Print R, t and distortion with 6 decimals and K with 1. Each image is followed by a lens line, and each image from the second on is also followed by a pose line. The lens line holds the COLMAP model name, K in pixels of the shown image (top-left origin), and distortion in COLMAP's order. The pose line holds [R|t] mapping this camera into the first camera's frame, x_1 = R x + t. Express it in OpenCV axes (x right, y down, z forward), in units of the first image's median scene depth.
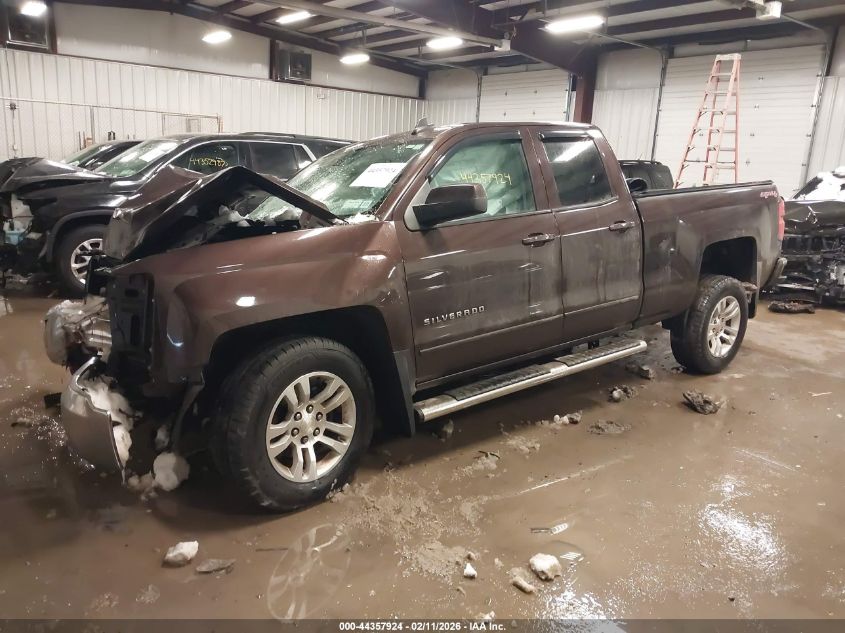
lens RADIAL K [[650.9, 0, 422.5], [0, 650.9, 316.5], [0, 0, 1]] dist [0.043614, 0.000960]
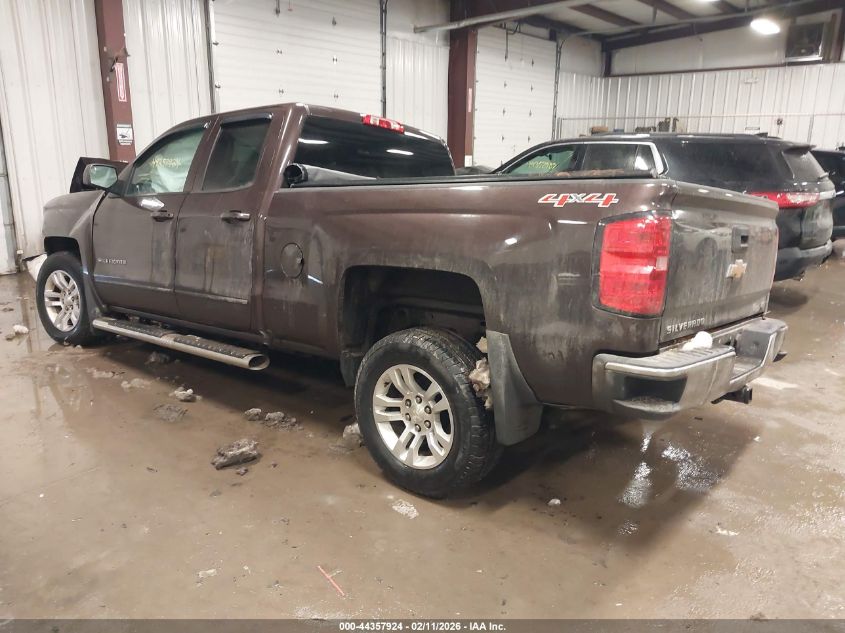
lens RADIAL K [[650.9, 0, 422.5], [0, 650.9, 316.5], [0, 0, 1]] dist [0.043614, 0.000960]
pose [[0.185381, 0.160975, -0.969392, 1.294435], [-0.251752, 0.961348, 0.111496, -0.178357], [0.949871, 0.223378, 0.218742, 1.109038]]
